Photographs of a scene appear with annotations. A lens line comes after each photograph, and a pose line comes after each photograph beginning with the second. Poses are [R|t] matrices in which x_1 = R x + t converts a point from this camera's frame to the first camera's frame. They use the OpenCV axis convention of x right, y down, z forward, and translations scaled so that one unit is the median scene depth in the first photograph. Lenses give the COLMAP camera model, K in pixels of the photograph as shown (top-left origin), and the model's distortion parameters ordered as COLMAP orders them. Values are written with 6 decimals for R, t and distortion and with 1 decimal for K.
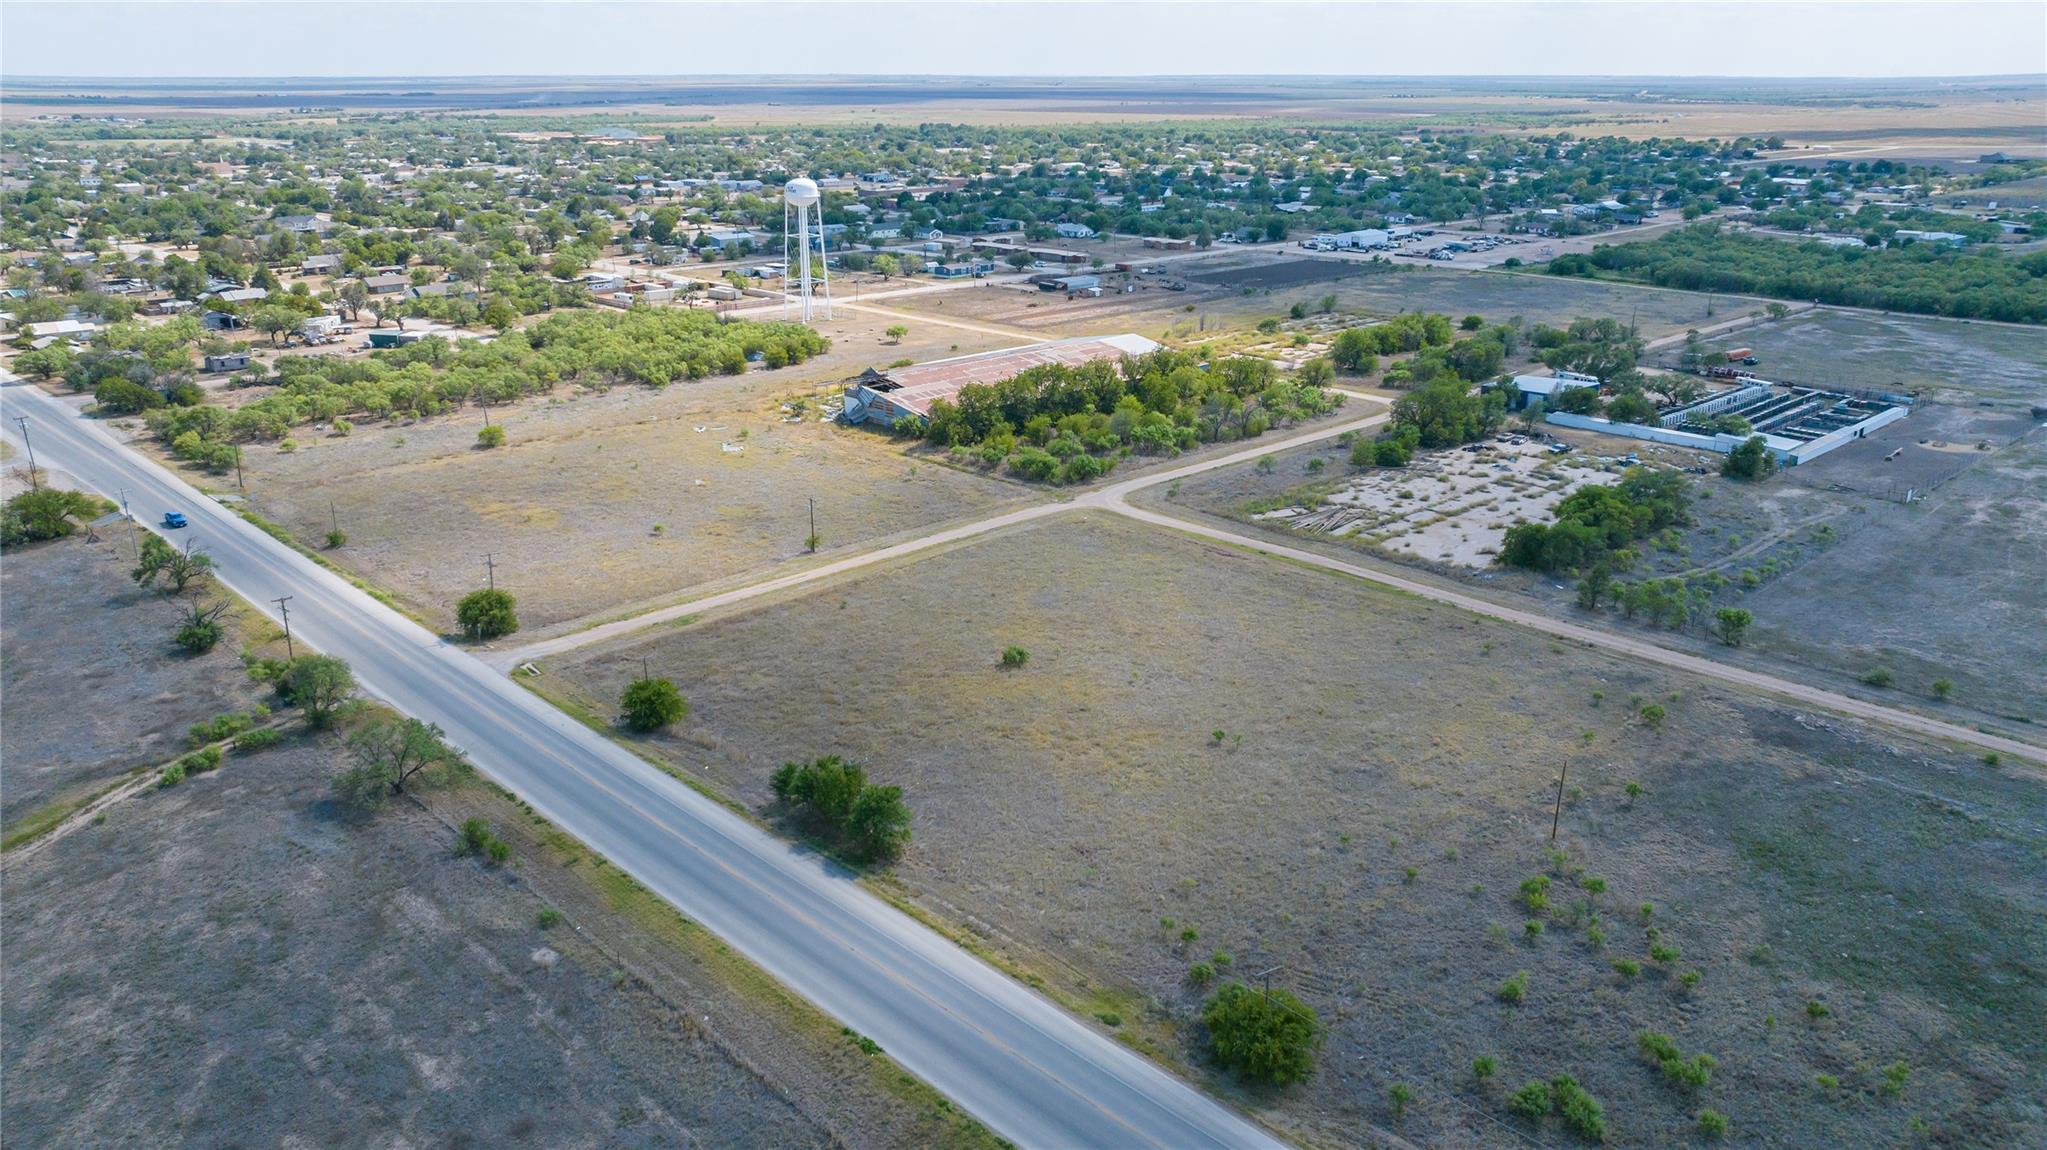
lens RADIAL K [[1478.2, 0, 1023.5], [0, 1478.2, 575.0], [0, 0, 1]] dist [-0.022609, 0.008666]
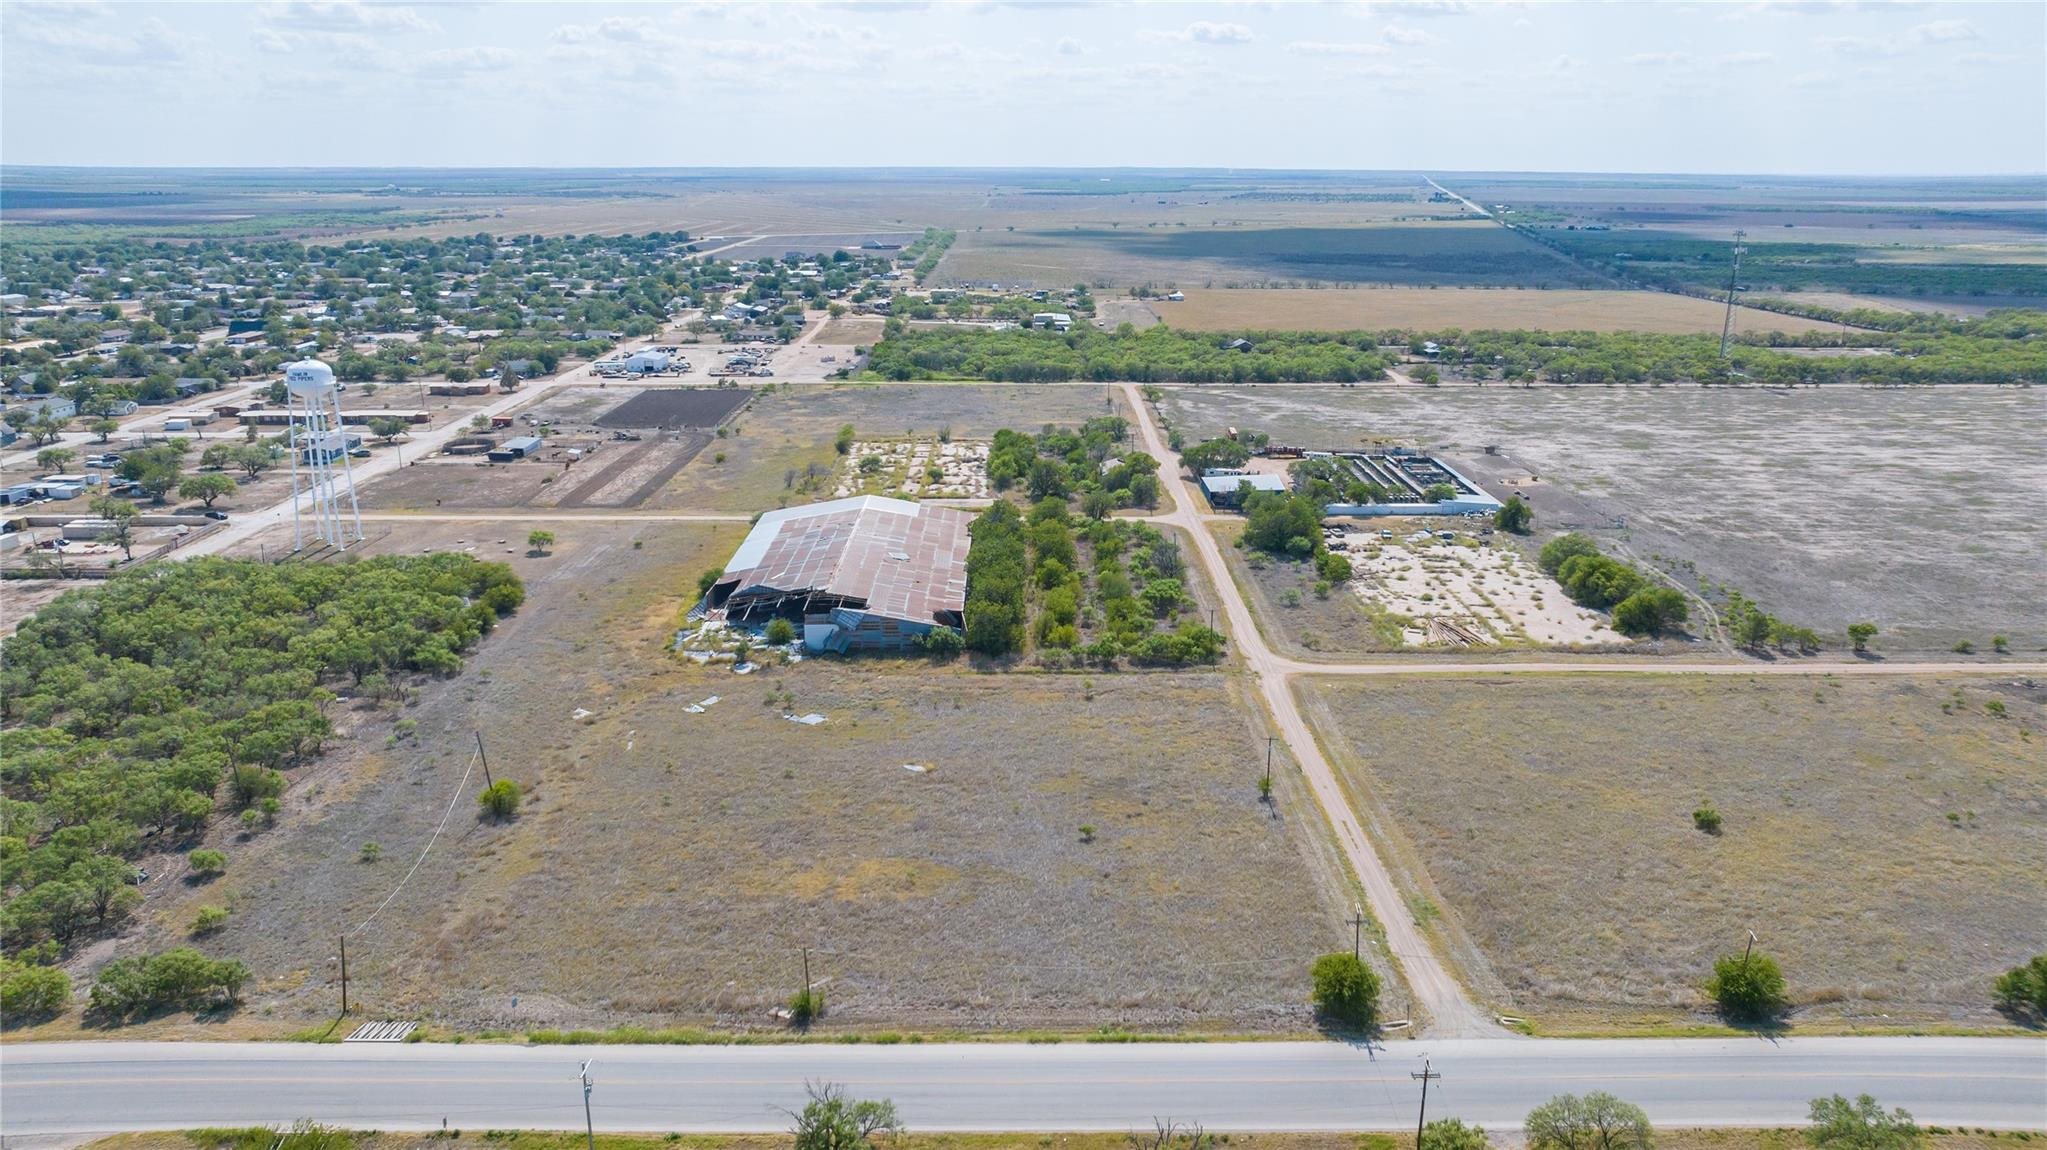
lens RADIAL K [[1464.4, 0, 1033.5], [0, 1464.4, 605.5], [0, 0, 1]] dist [-0.019940, 0.000843]
pose [[0.682995, -0.204071, 0.701337, -0.632317], [0.228267, 0.971720, 0.060448, -0.161022], [-0.693839, 0.118807, 0.710262, 0.374413]]
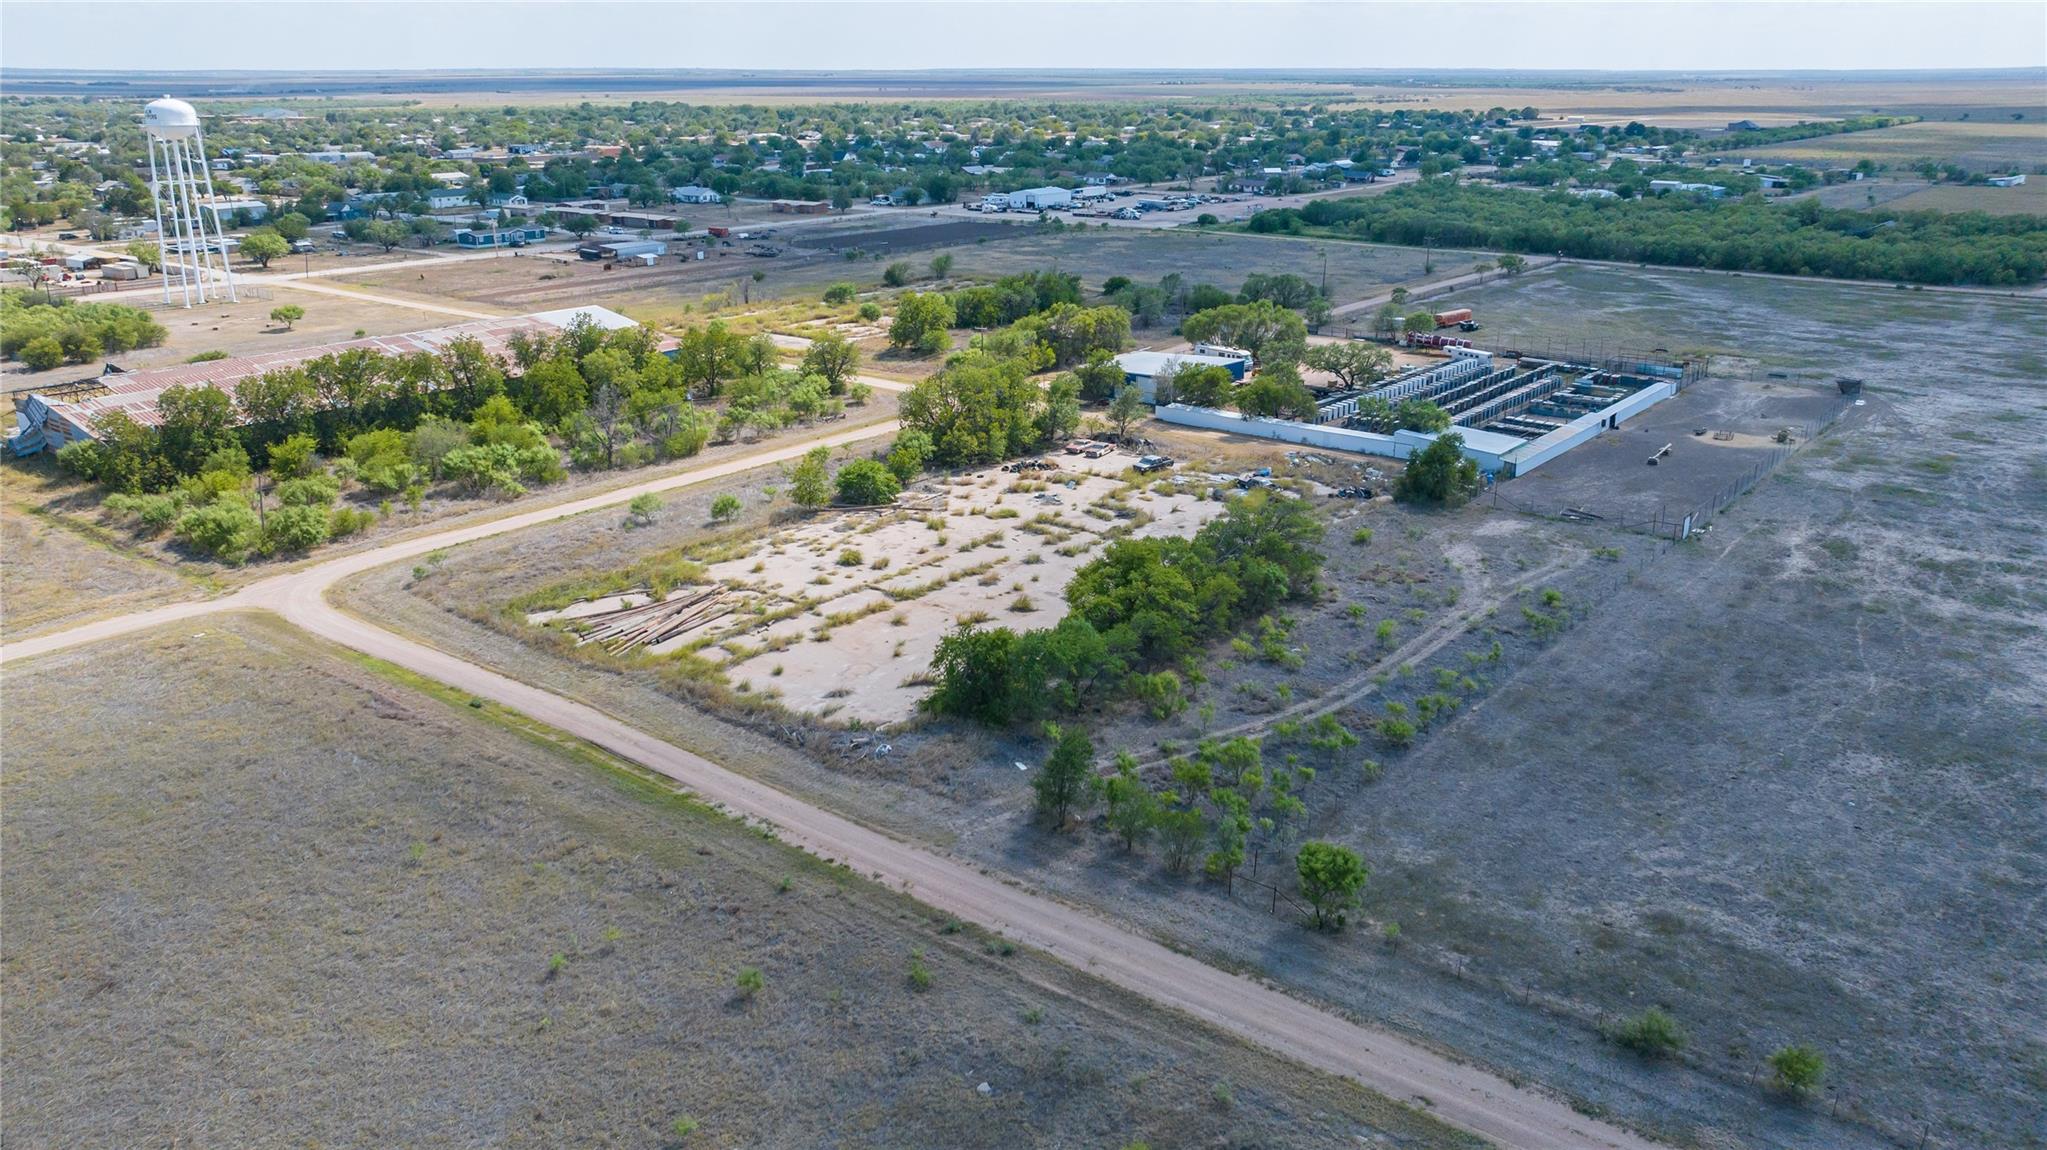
lens RADIAL K [[1494.2, 0, 1023.5], [0, 1494.2, 575.0], [0, 0, 1]] dist [0.048429, -0.183890]
pose [[0.990578, -0.042056, 0.130330, 0.220739], [0.042344, 0.999103, 0.000566, -0.040212], [-0.130236, 0.004958, 0.991471, 0.371538]]
